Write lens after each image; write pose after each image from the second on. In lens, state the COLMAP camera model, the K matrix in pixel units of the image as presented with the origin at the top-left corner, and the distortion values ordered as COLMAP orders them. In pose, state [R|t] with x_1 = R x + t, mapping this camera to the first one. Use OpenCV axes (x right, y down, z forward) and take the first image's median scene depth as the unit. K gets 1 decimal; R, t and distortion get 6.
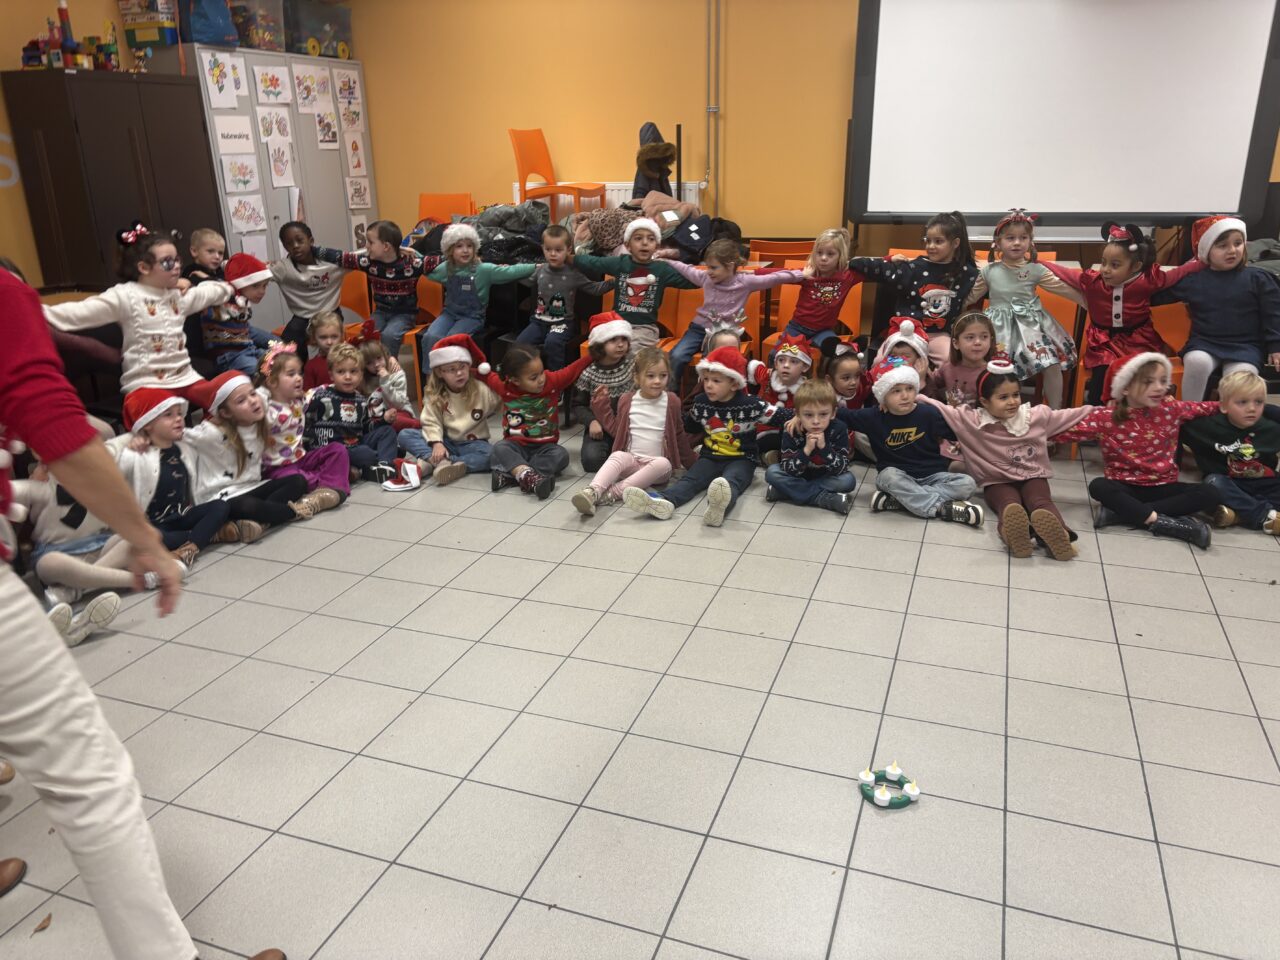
lens RADIAL K [[966.5, 0, 631.0], [0, 966.5, 489.2], [0, 0, 1]] dist [0.050040, -0.056326]
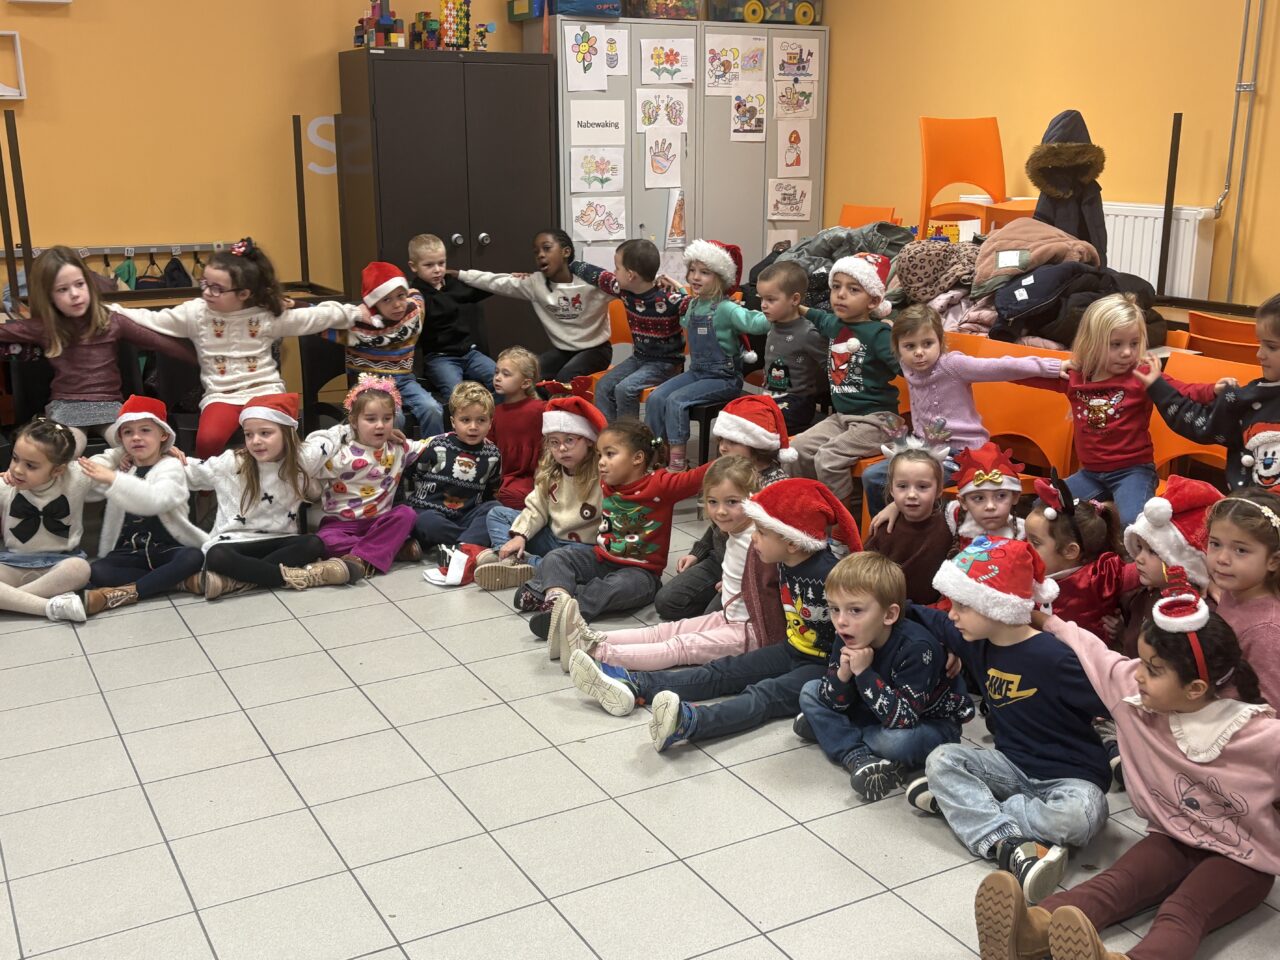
lens RADIAL K [[1347.4, 0, 652.4], [0, 1347.4, 504.5], [0, 0, 1]] dist [0.024371, 0.000000]
pose [[0.765102, 0.188100, -0.615822, 0.381779], [-0.230250, 0.973068, 0.011154, -0.079668], [0.601335, 0.133259, 0.787806, 0.191728]]
